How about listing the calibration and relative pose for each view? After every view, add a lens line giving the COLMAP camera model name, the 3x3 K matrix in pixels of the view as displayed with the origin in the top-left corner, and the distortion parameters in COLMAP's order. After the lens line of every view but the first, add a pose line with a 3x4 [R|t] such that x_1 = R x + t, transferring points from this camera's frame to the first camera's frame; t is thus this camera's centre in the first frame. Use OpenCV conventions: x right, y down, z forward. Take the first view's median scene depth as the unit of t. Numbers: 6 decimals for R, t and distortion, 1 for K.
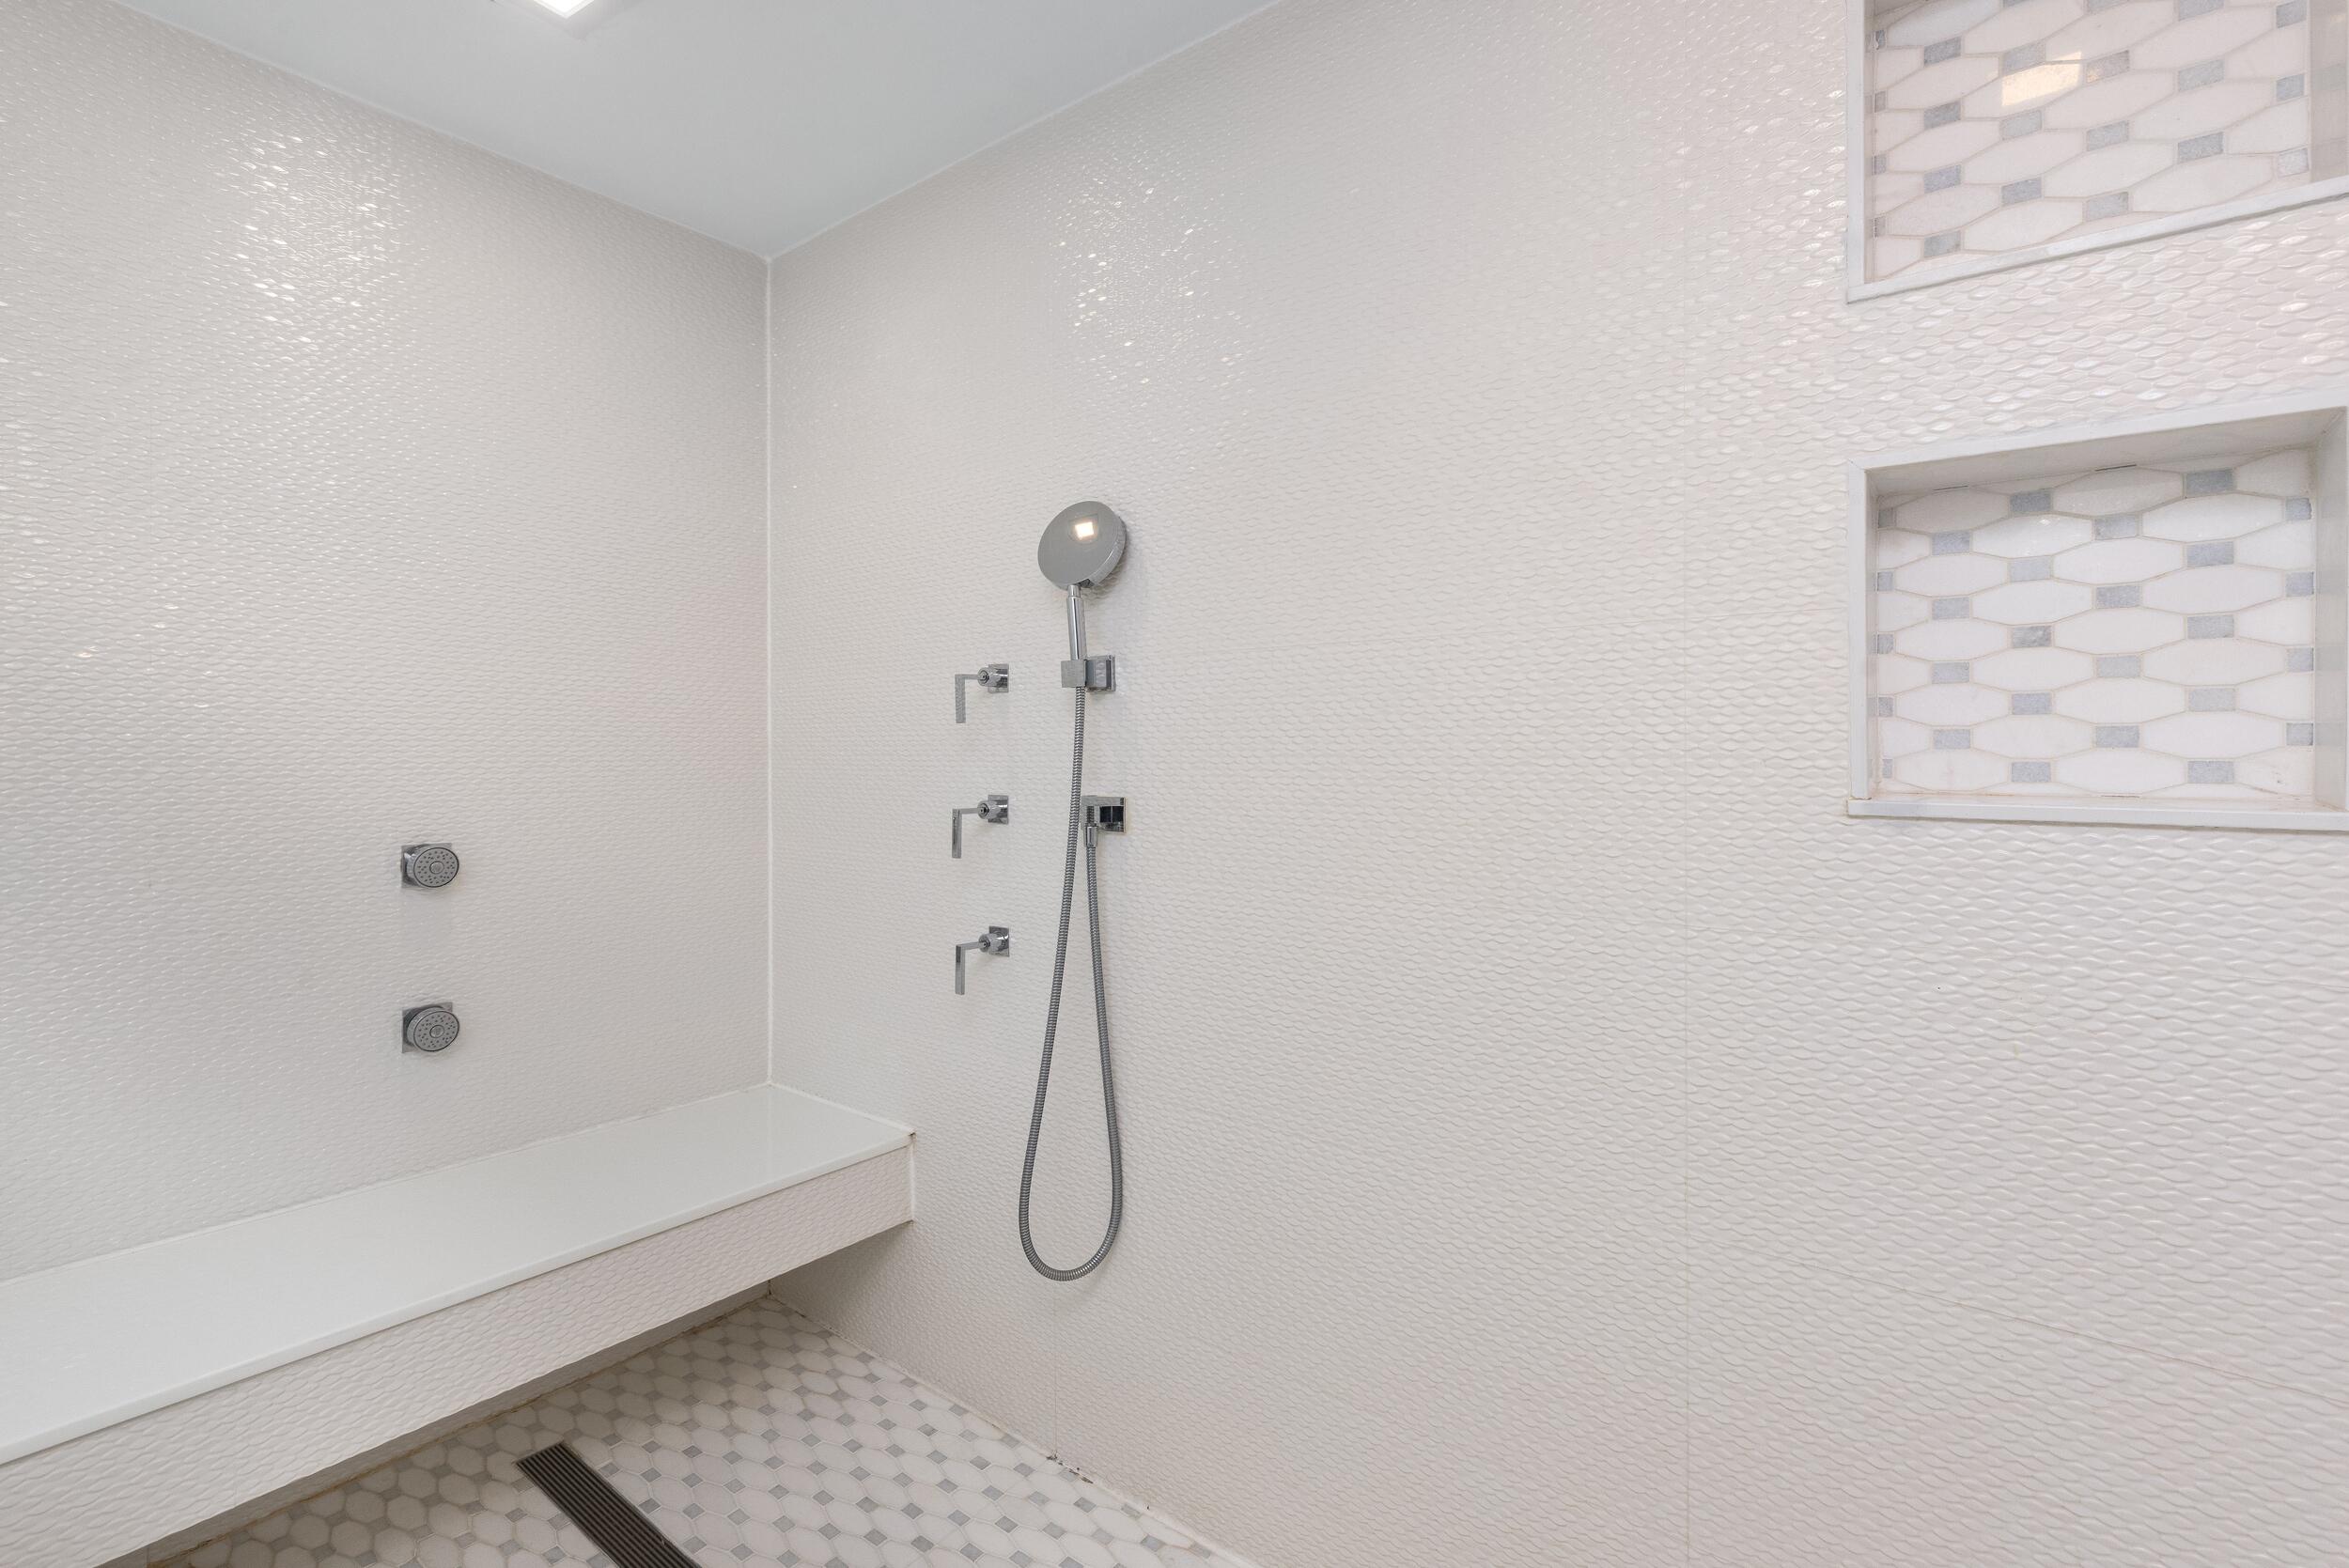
lens RADIAL K [[1079.5, 0, 1182.2], [0, 1079.5, 764.8], [0, 0, 1]] dist [0.001457, 0.000227]
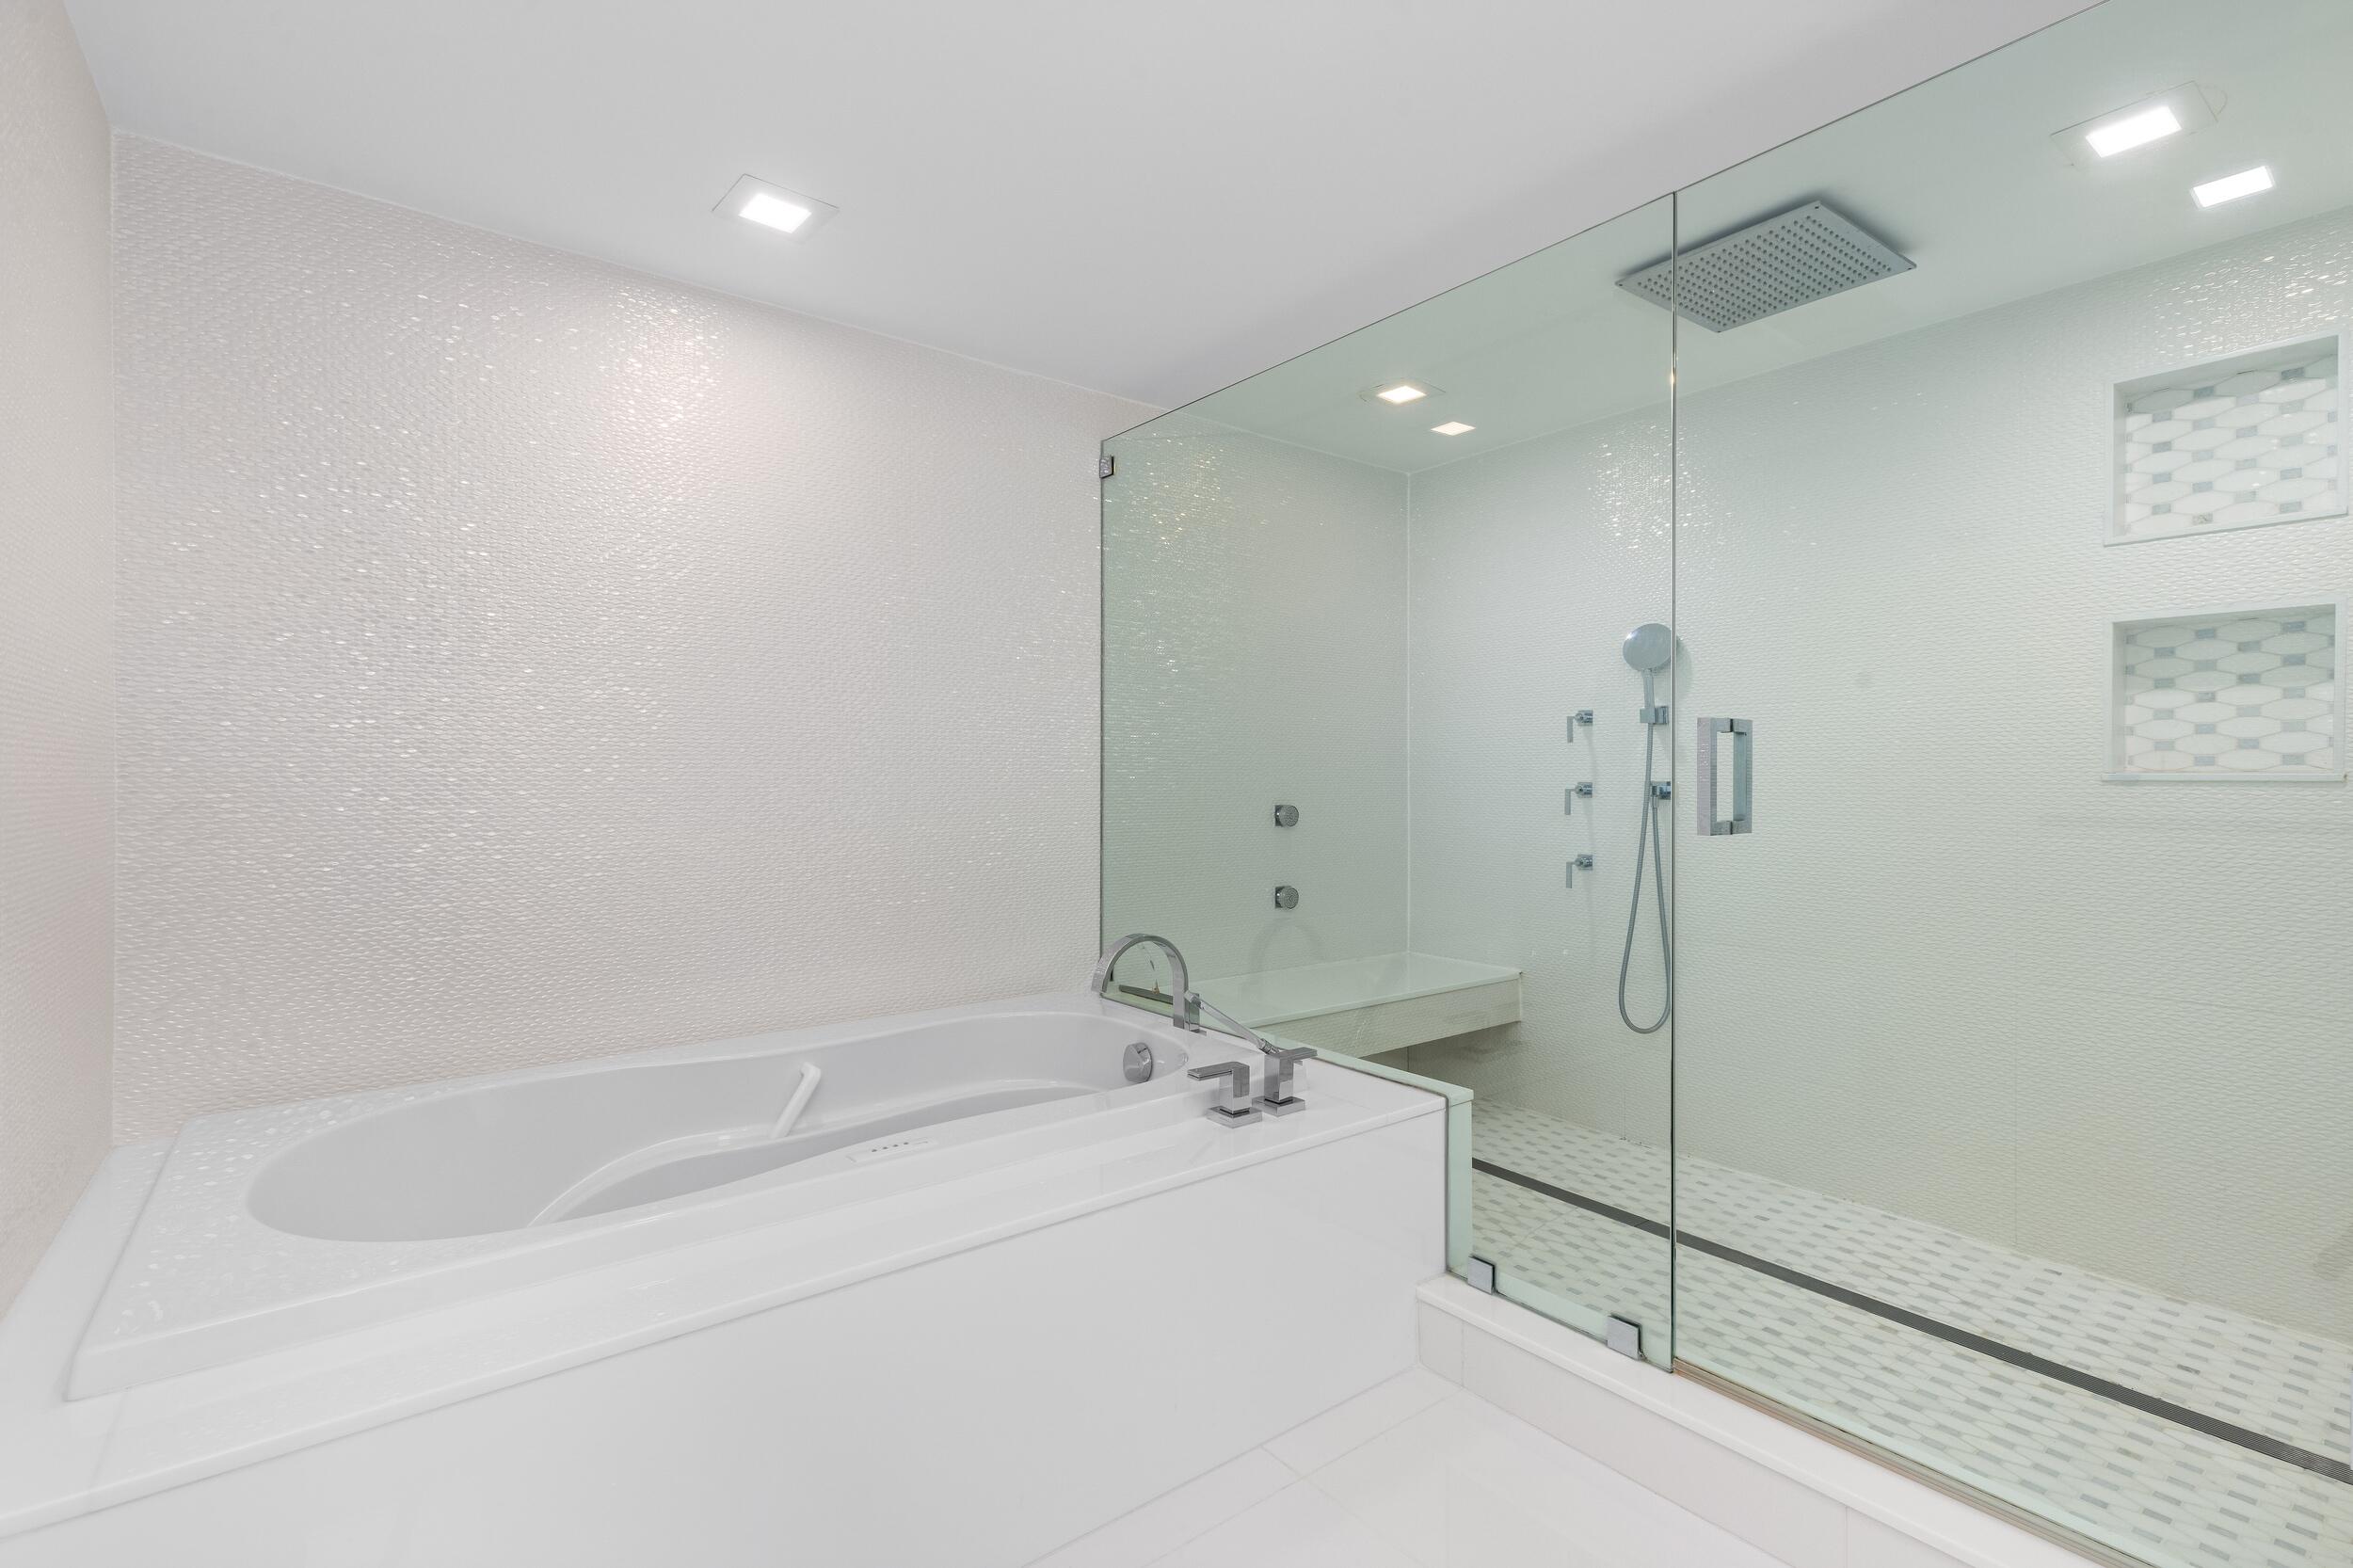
lens RADIAL K [[1081.4, 0, 1165.6], [0, 1081.4, 789.2], [0, 0, 1]] dist [0.001457, 0.000227]
pose [[0.965030, 0.005795, -0.262077, -0.614671], [-0.006359, 0.999979, -0.001307, 0.076659], [0.262063, 0.002927, 0.965046, -1.554084]]
